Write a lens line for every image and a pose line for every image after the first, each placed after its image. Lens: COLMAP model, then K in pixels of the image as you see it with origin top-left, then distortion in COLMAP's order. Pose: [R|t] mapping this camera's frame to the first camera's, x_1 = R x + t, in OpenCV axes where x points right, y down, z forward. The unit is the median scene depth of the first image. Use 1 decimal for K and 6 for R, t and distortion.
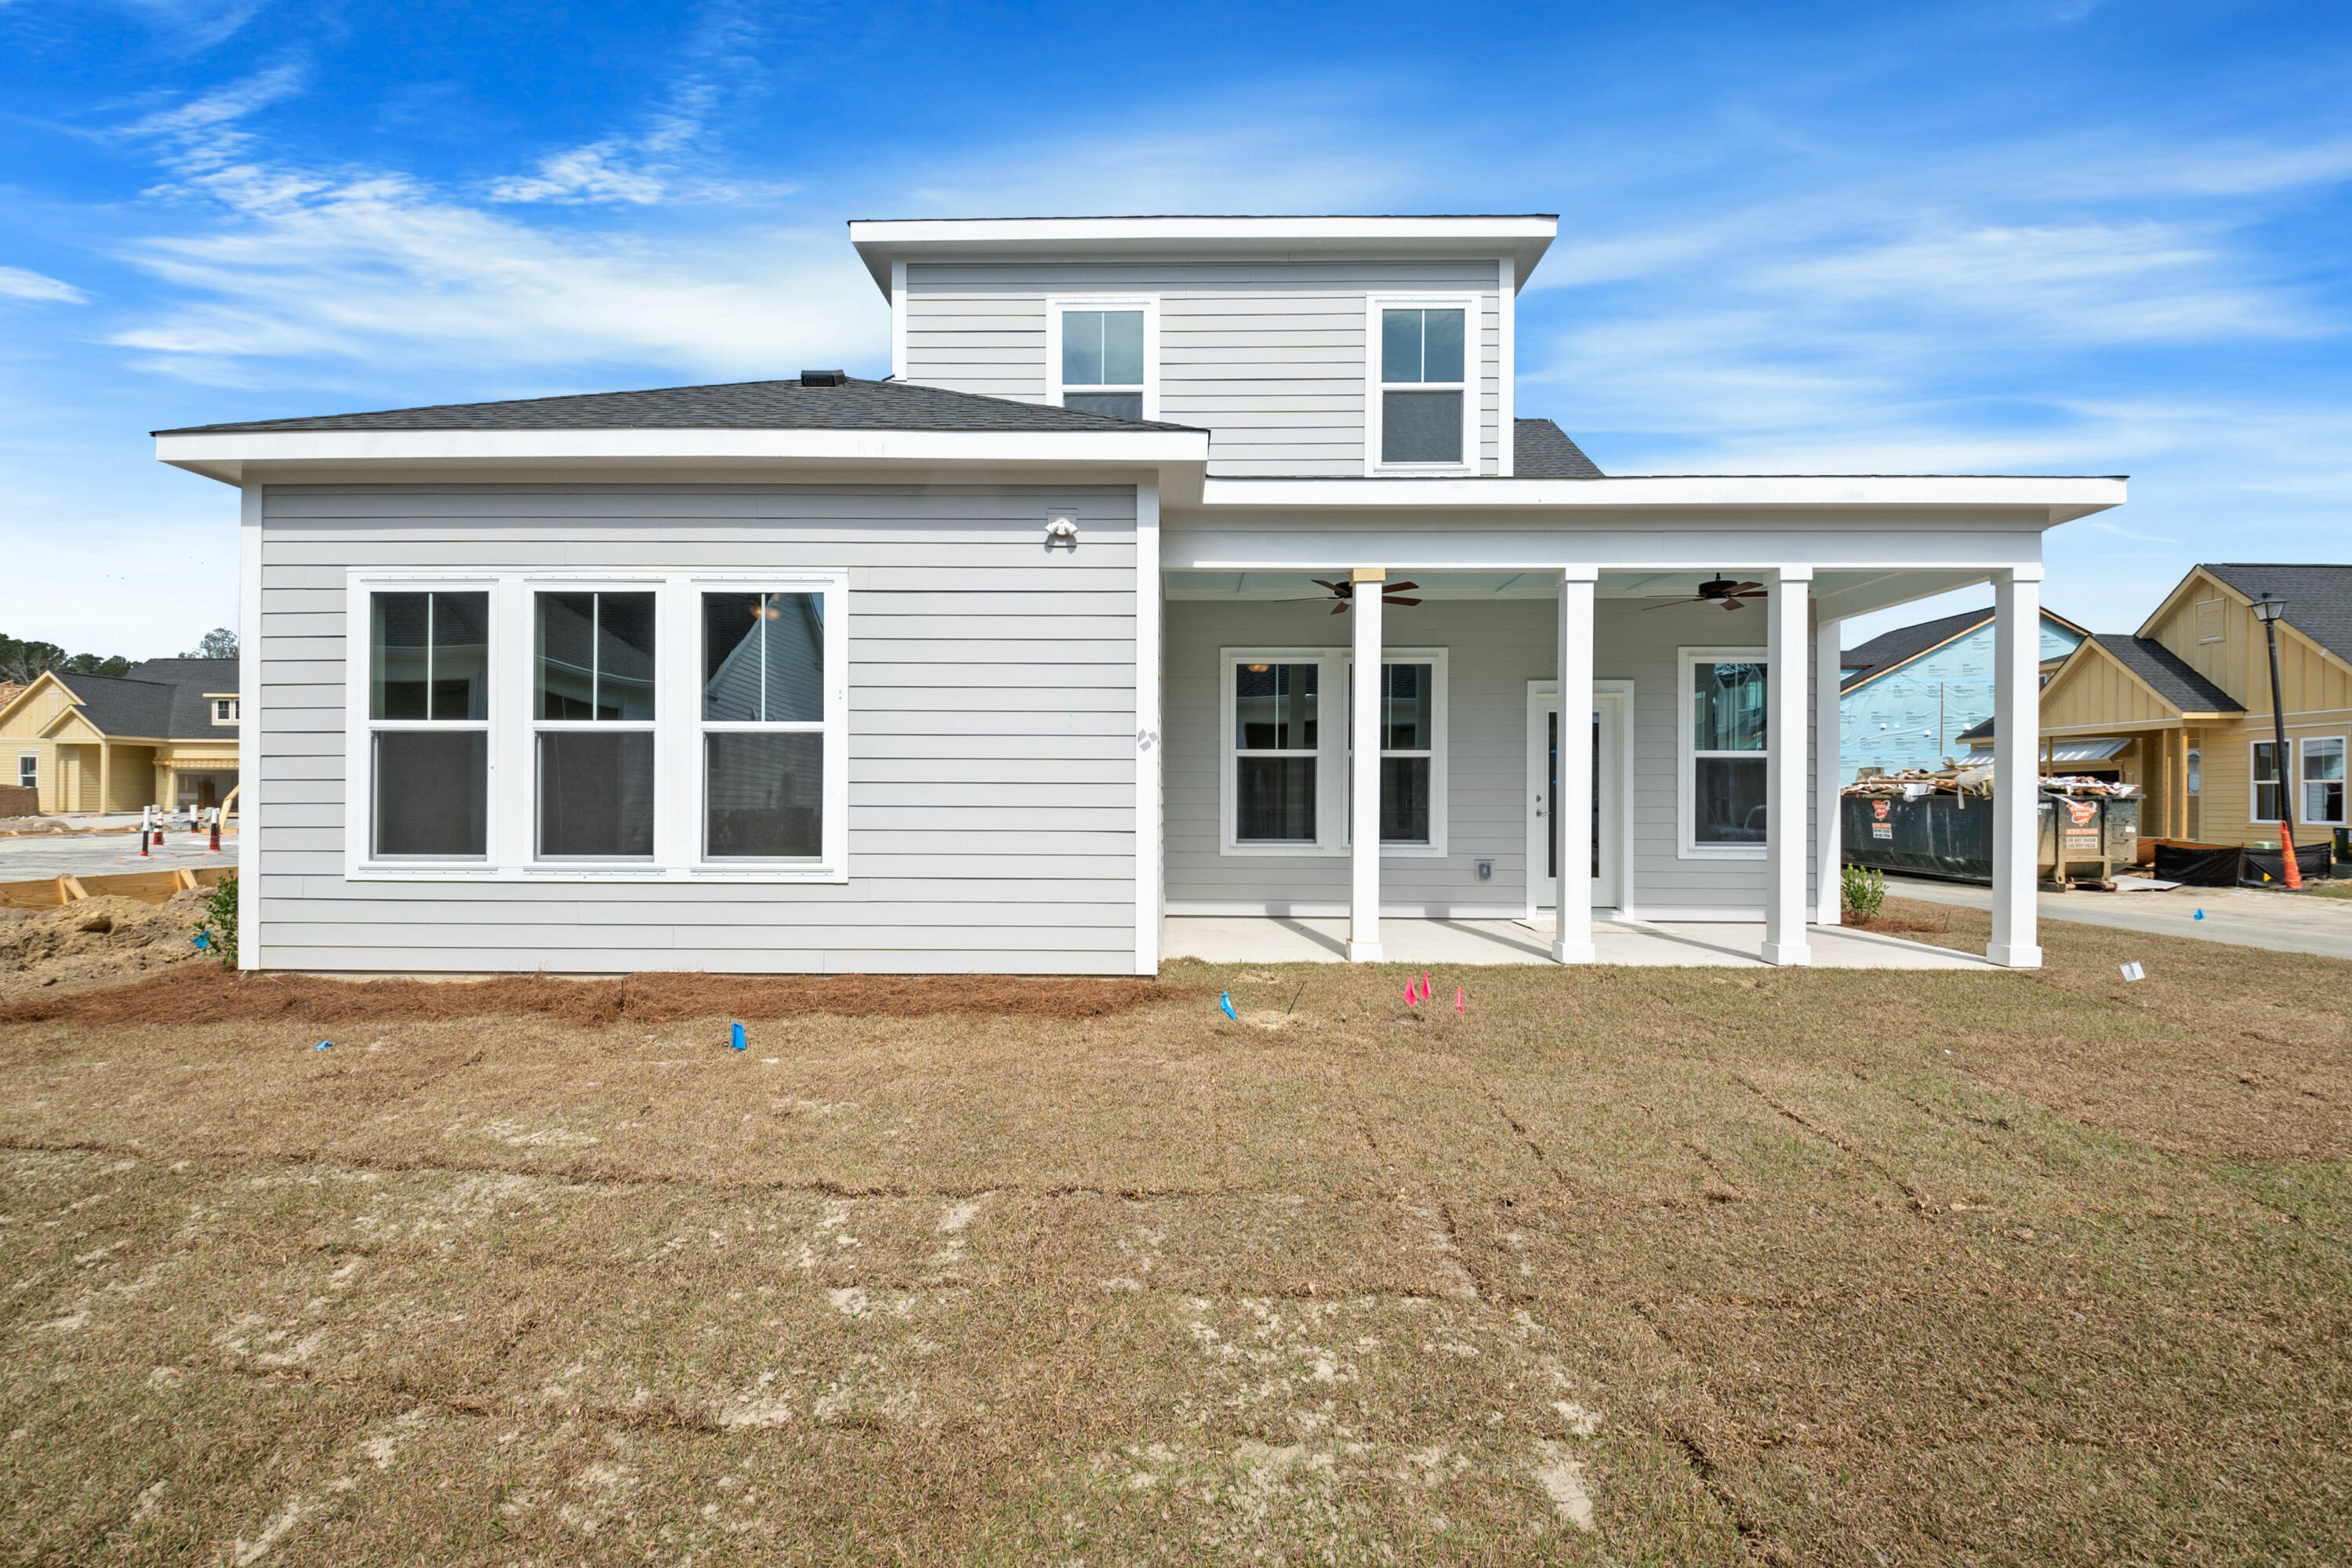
lens RADIAL K [[1043.3, 0, 1167.2], [0, 1043.3, 793.7], [0, 0, 1]] dist [0.014907, -0.000360]
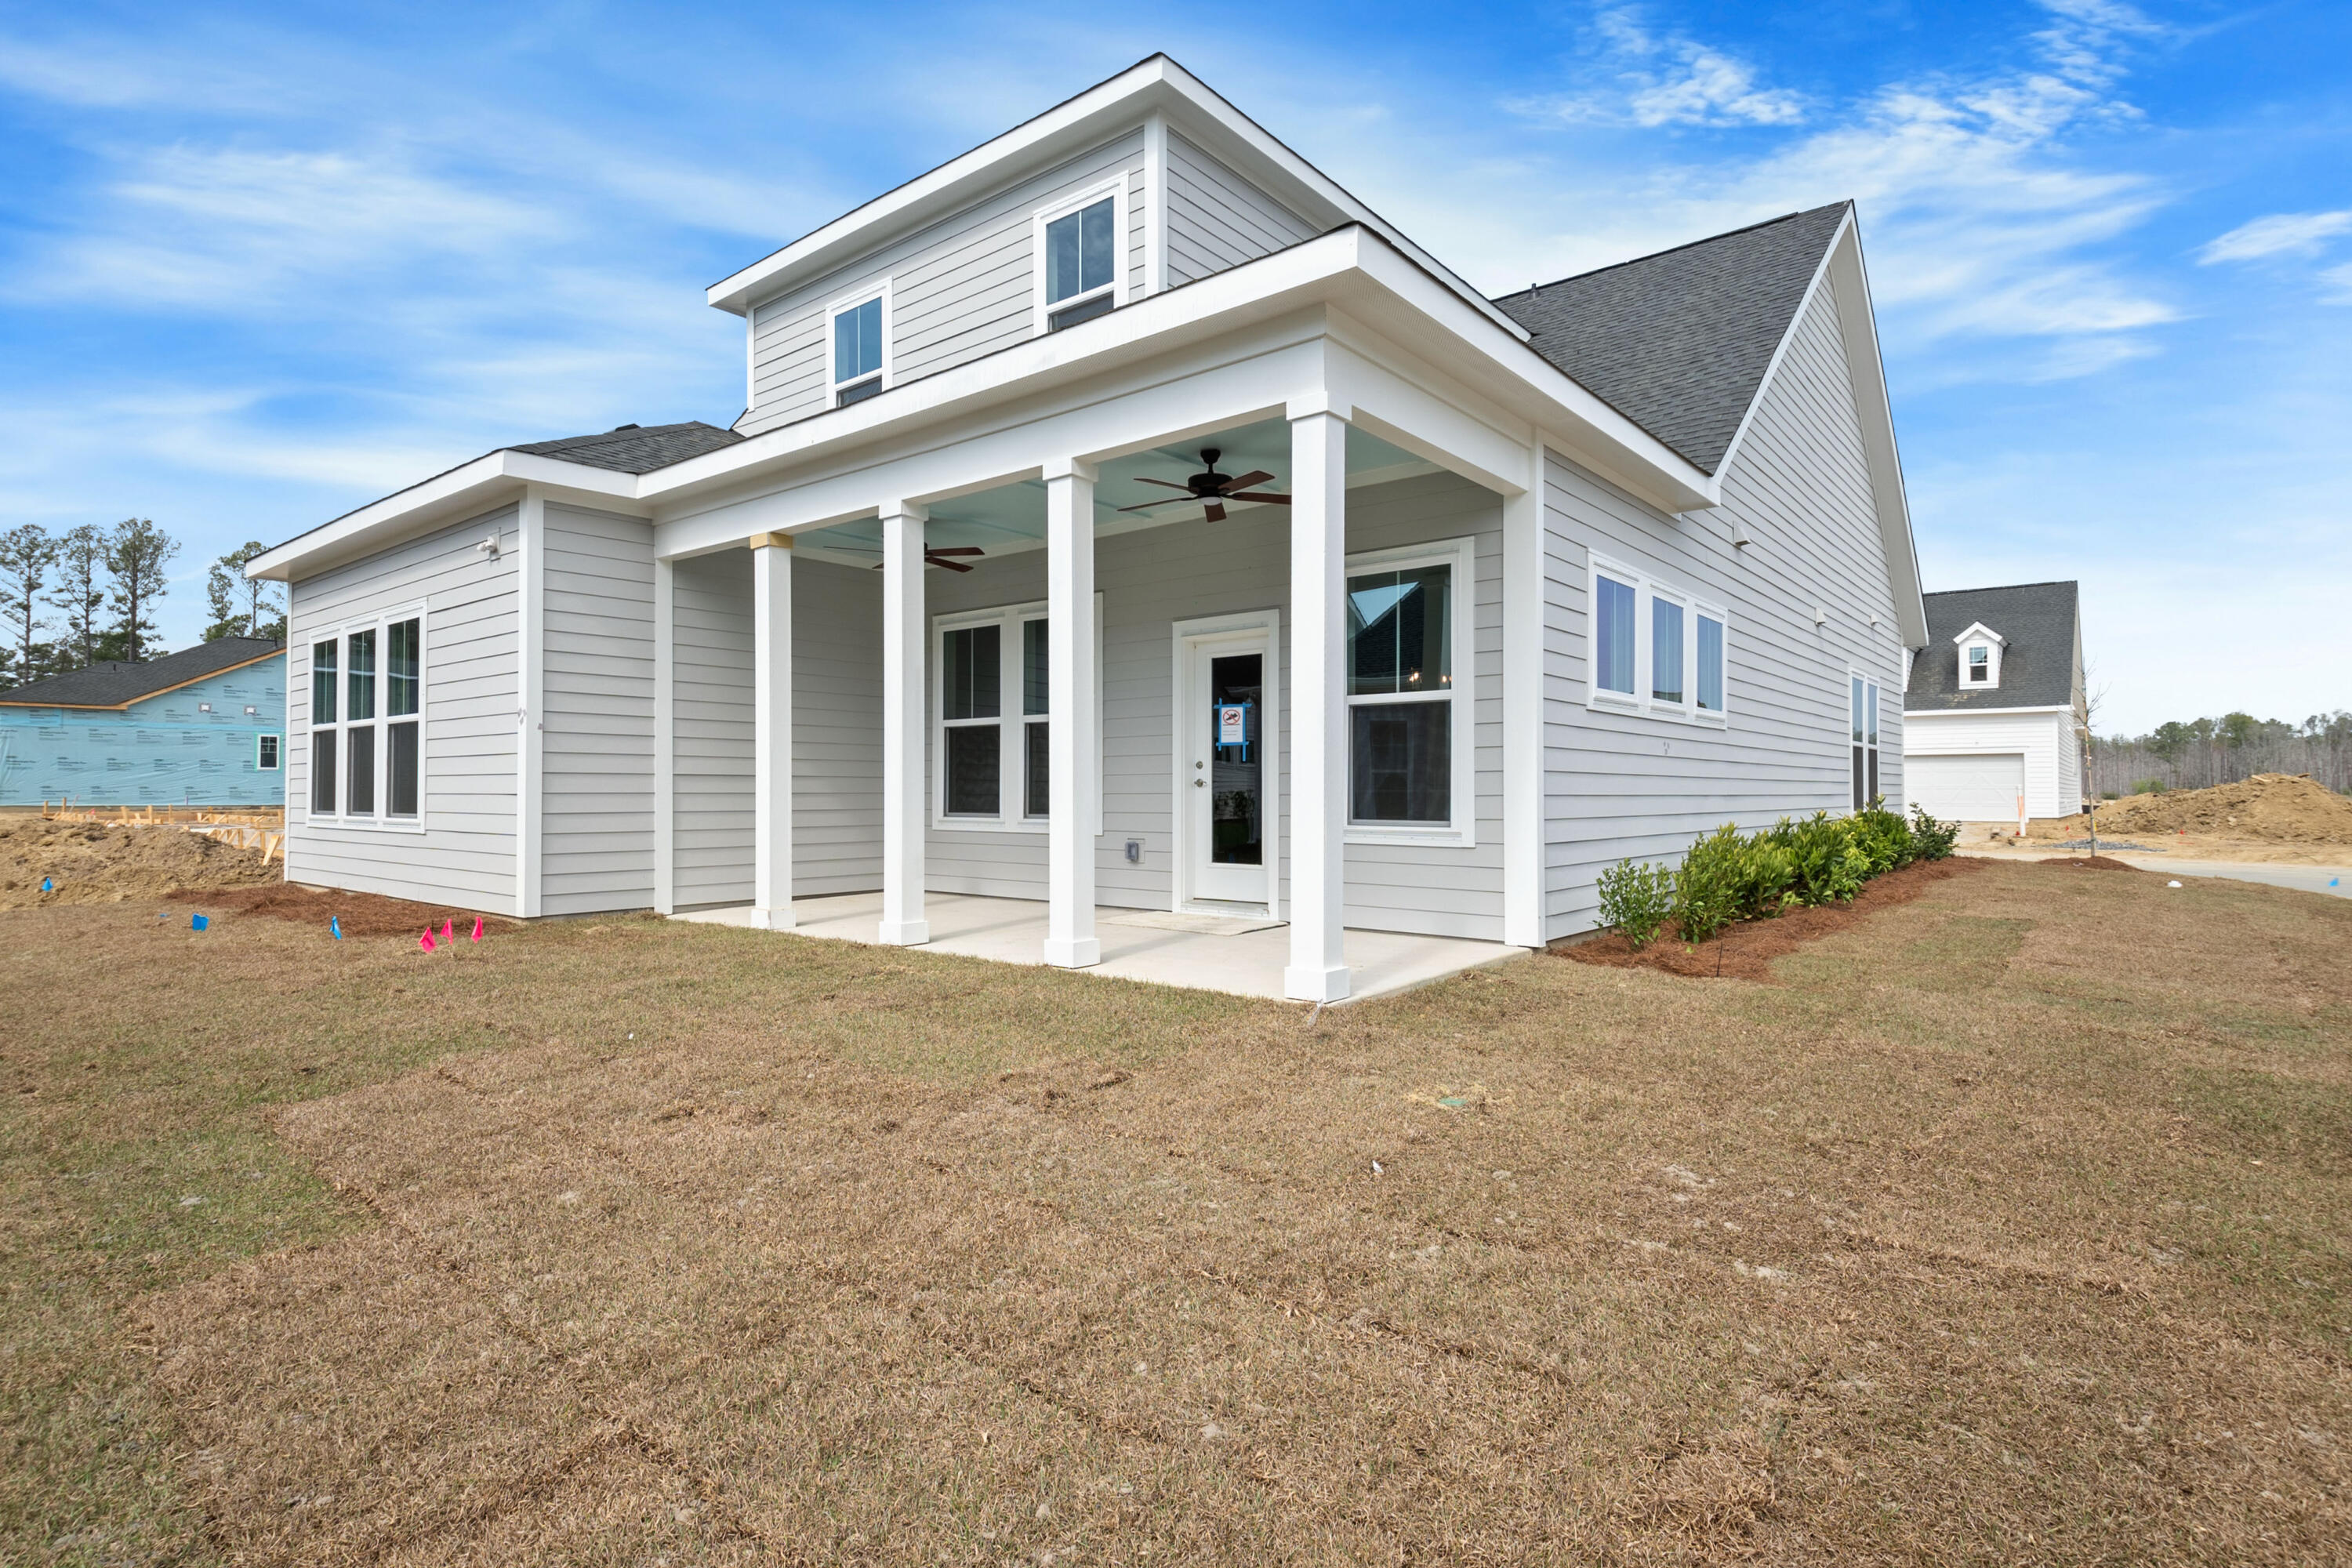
lens RADIAL K [[1171.0, 0, 1176.0], [0, 1171.0, 784.0], [0, 0, 1]] dist [0.000833, 0.000029]
pose [[0.782505, -0.006260, -0.622612, 1.375190], [0.007905, 0.999969, -0.000119, 0.029274], [0.622594, -0.004829, 0.782530, 0.419907]]
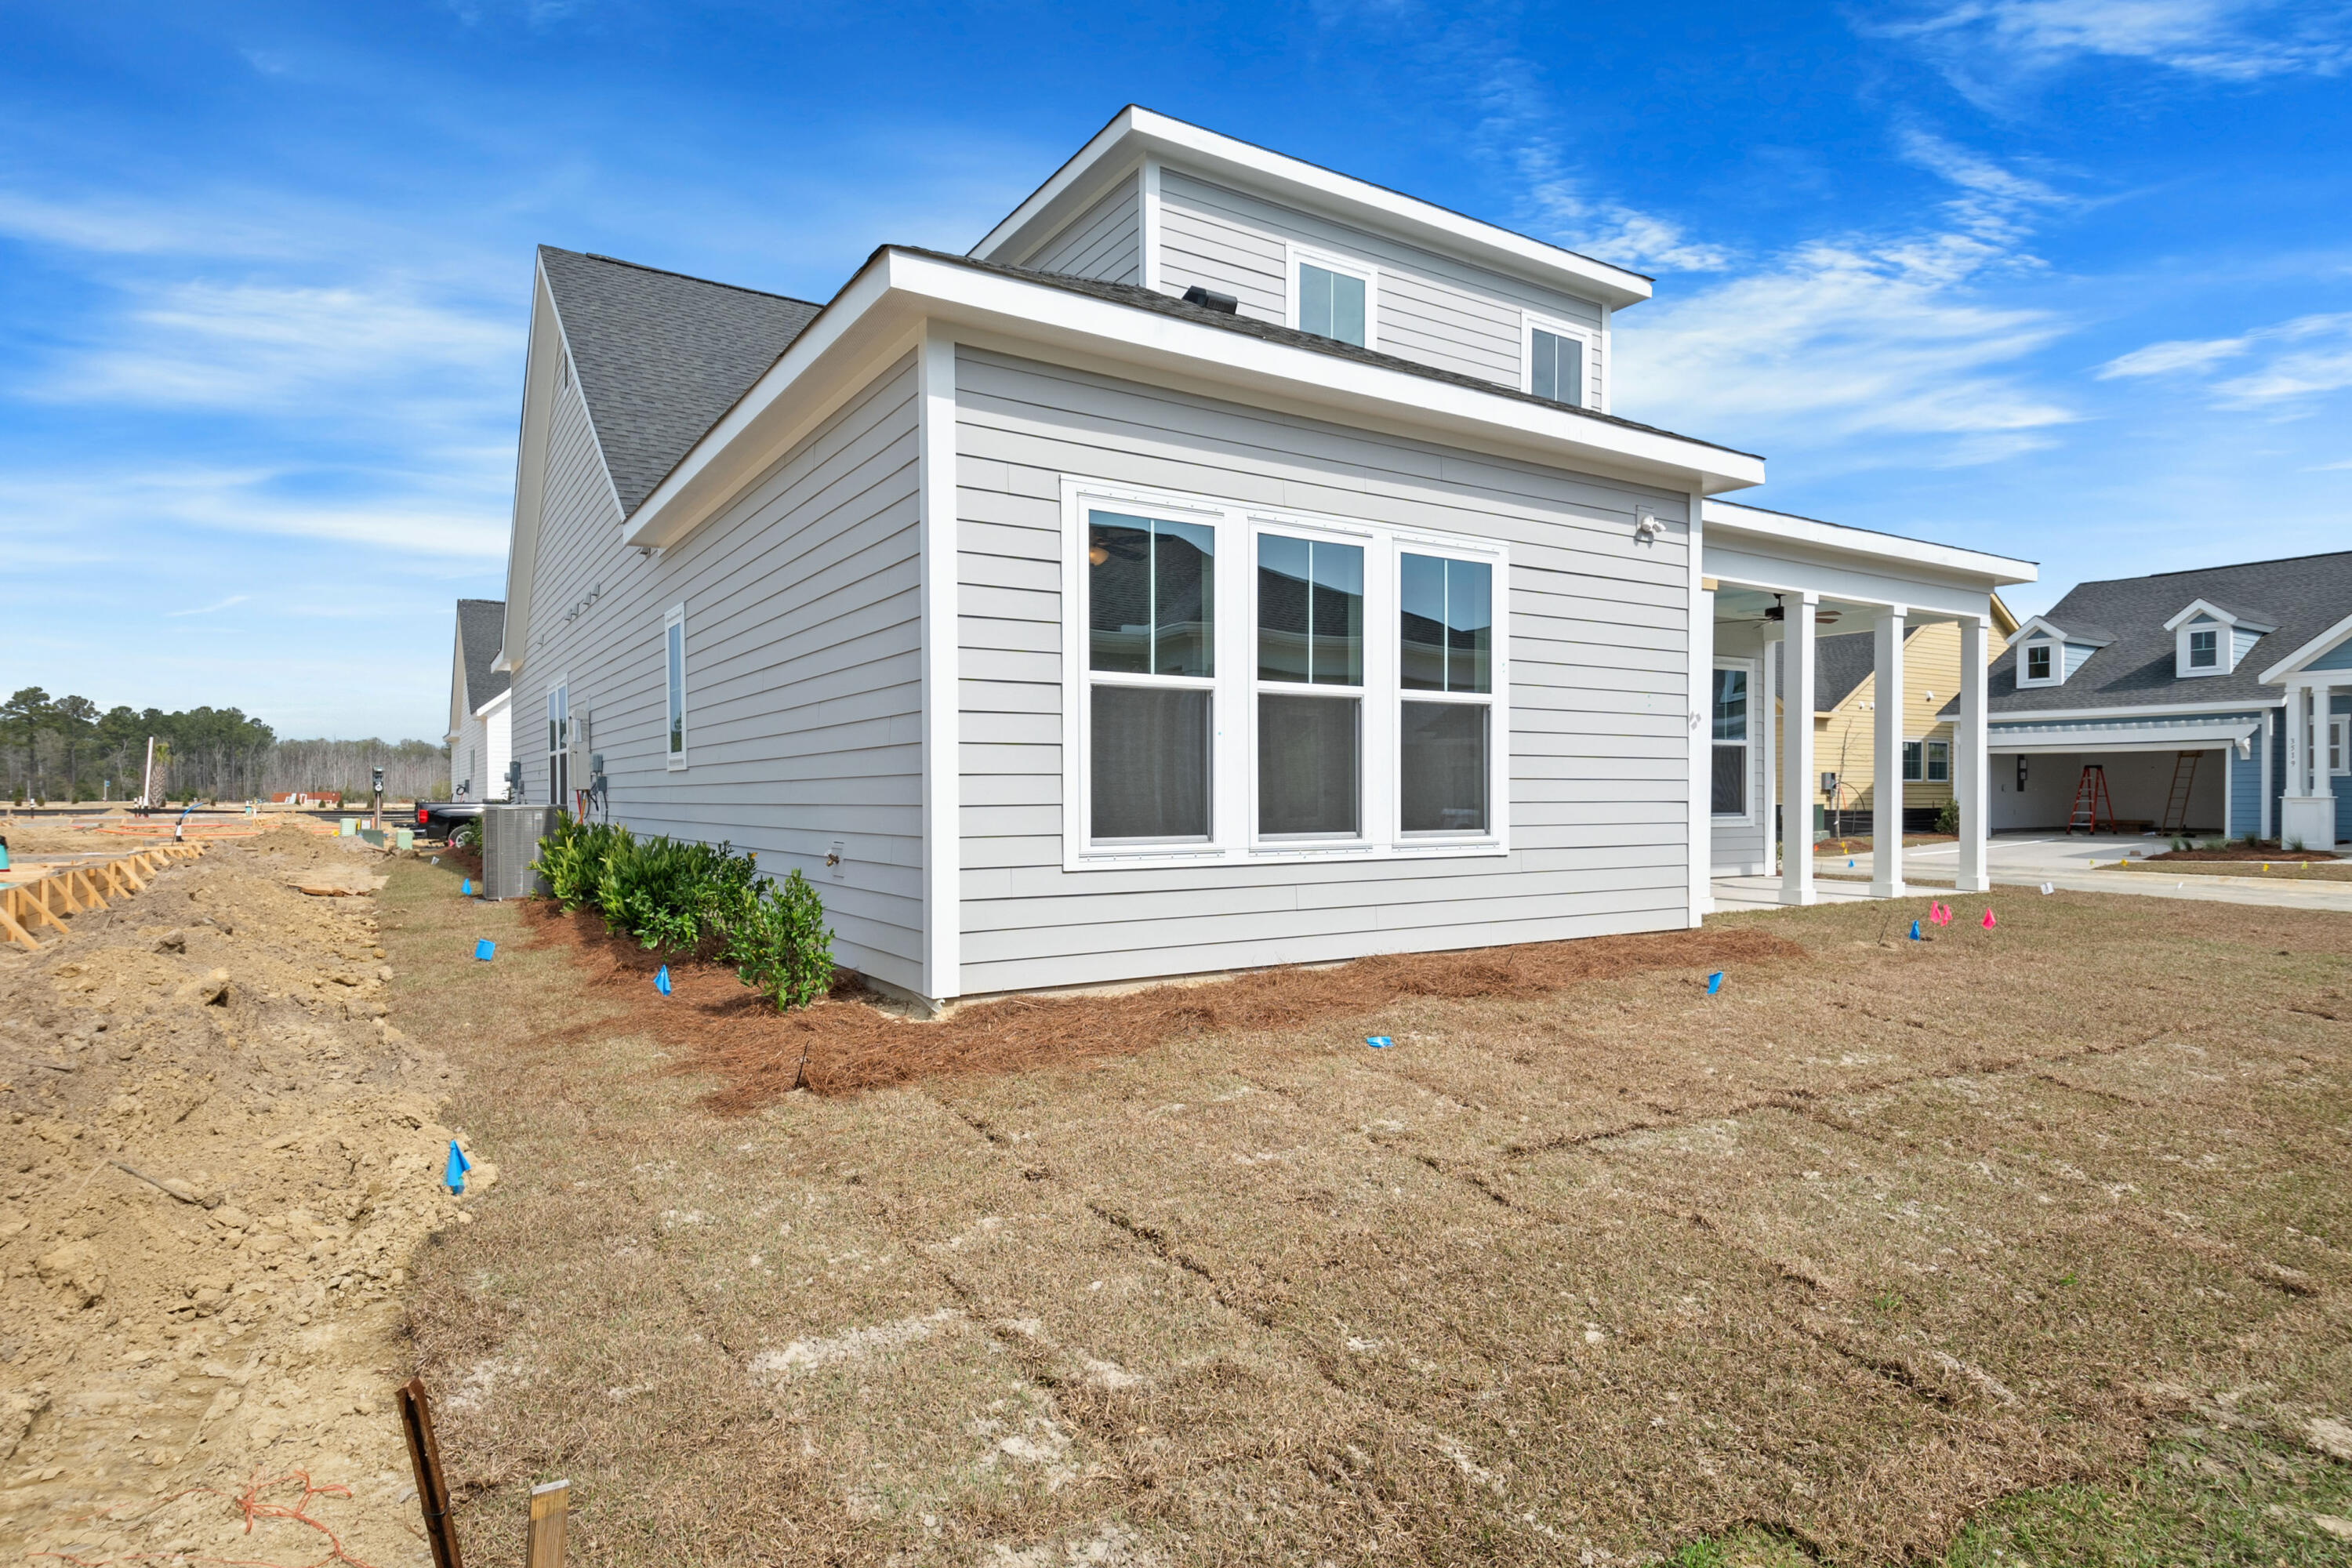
lens RADIAL K [[1257.1, 0, 1176.0], [0, 1257.1, 784.0], [0, 0, 1]] dist [0.068133, 0.000110]
pose [[0.836868, -0.001191, 0.547404, -1.230721], [0.004359, 0.999980, -0.004488, 0.020789], [-0.547388, 0.006143, 0.836856, 0.157766]]
